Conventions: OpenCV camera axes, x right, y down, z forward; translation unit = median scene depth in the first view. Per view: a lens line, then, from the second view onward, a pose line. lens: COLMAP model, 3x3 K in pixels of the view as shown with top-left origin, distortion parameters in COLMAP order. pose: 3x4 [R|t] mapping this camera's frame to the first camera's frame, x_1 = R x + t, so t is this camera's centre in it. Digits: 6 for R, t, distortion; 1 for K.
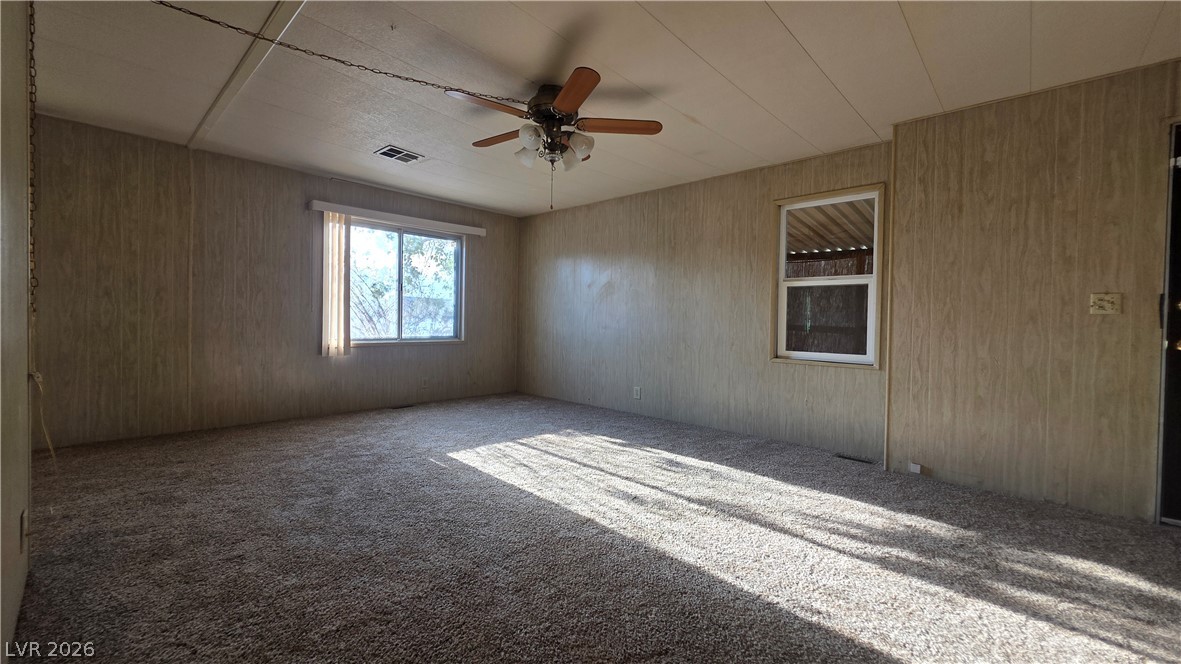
lens RADIAL K [[473.4, 0, 587.5], [0, 473.4, 328.6], [0, 0, 1]] dist [-0.000308, 0.000182]
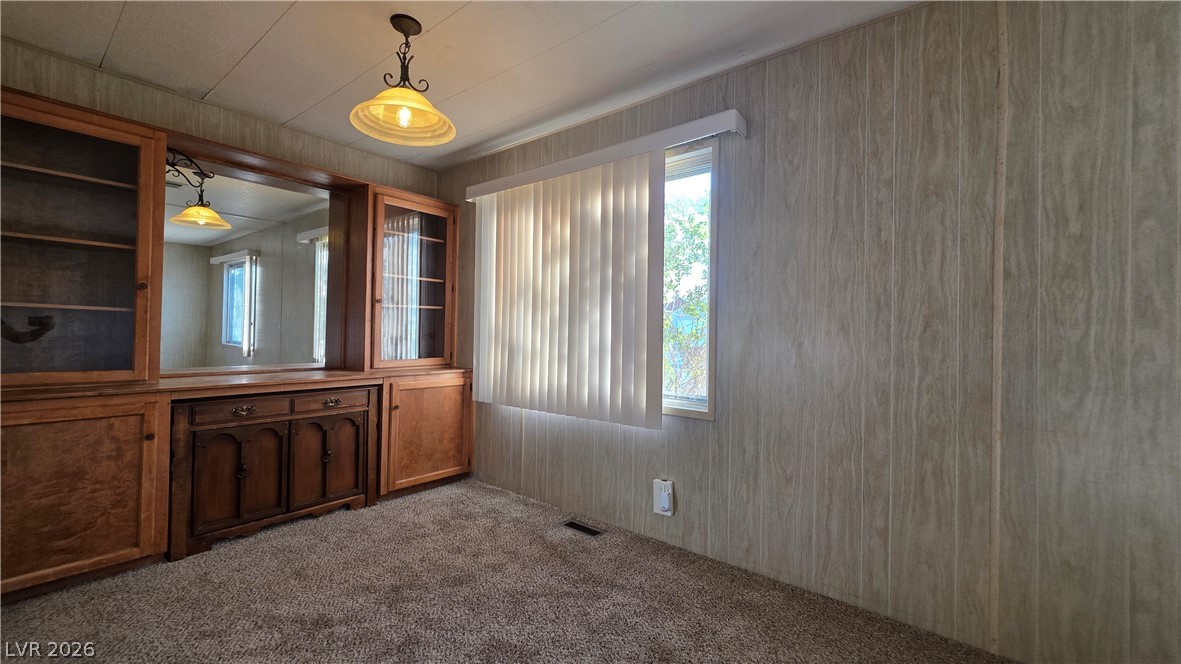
lens RADIAL K [[473.4, 0, 587.5], [0, 473.4, 328.6], [0, 0, 1]] dist [-0.000308, 0.000182]
pose [[0.074240, -0.025837, -0.996906, -0.477996], [-0.032399, 0.999074, -0.028306, -0.047060], [0.996714, 0.034400, 0.073335, 0.646502]]
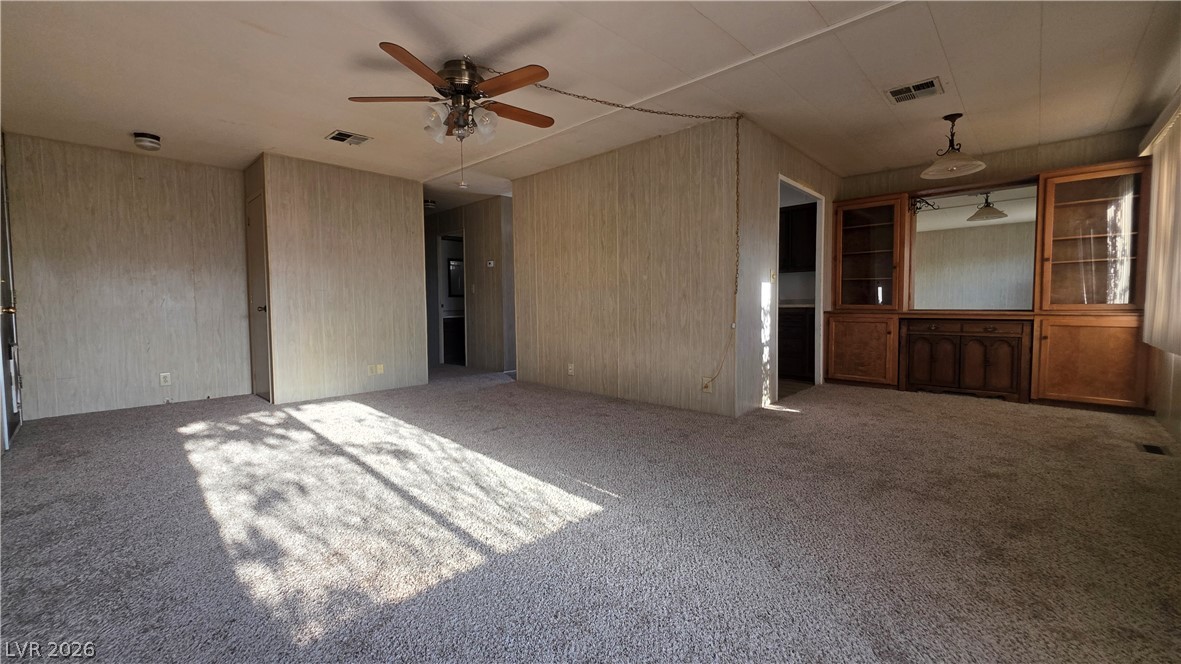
lens RADIAL K [[473.4, 0, 587.5], [0, 473.4, 328.6], [0, 0, 1]] dist [-0.000308, 0.000182]
pose [[-0.999953, -0.009004, 0.003662, -0.254863], [-0.008705, 0.997165, 0.074737, -0.018541], [-0.004324, 0.074702, -0.997197, 1.478628]]
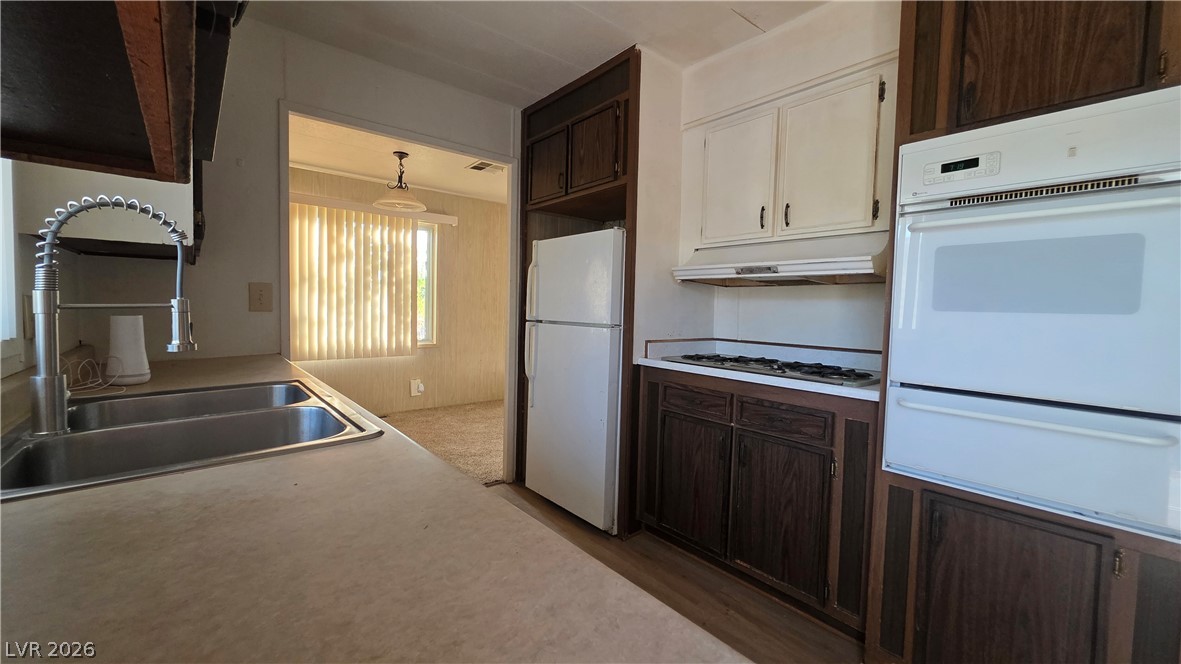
lens RADIAL K [[473.4, 0, 587.5], [0, 473.4, 328.6], [0, 0, 1]] dist [-0.000308, 0.000182]
pose [[0.992865, 0.011744, -0.118661, -0.479229], [-0.008771, 0.999635, 0.025550, -0.043579], [0.118918, -0.024327, 0.992606, -0.486842]]
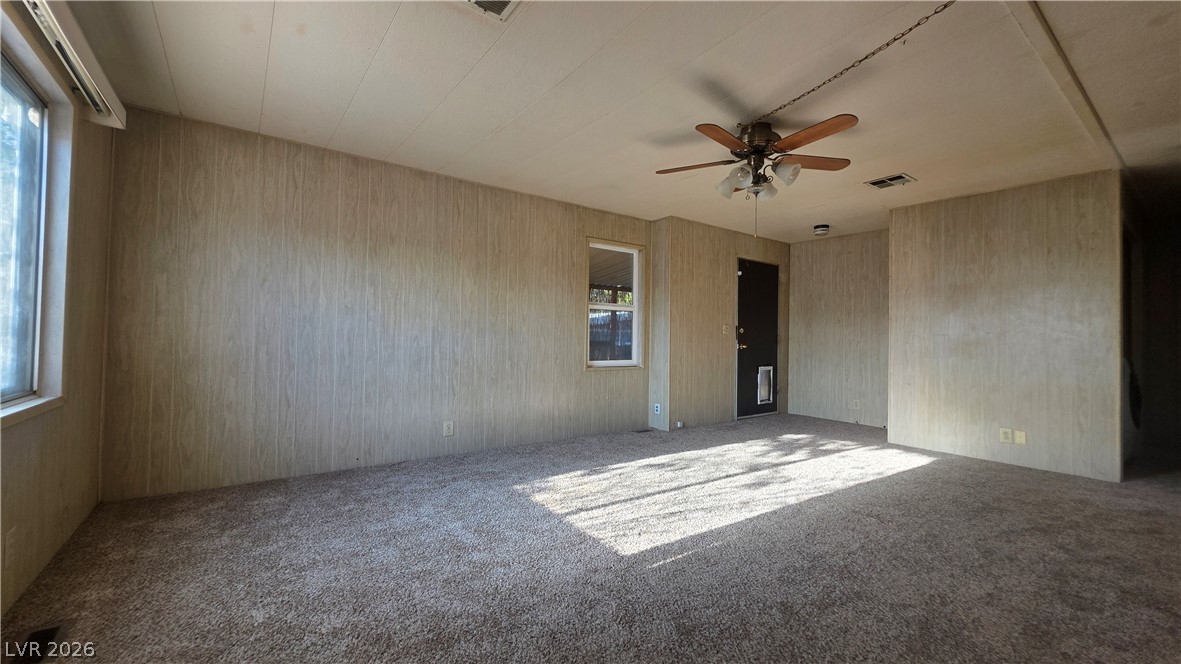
lens RADIAL K [[473.4, 0, 587.5], [0, 473.4, 328.6], [0, 0, 1]] dist [-0.000308, 0.000182]
pose [[0.177361, 0.002709, 0.984142, -0.860087], [0.005165, 0.999980, -0.003684, -0.035547], [-0.984132, 0.005737, 0.177344, 0.860104]]
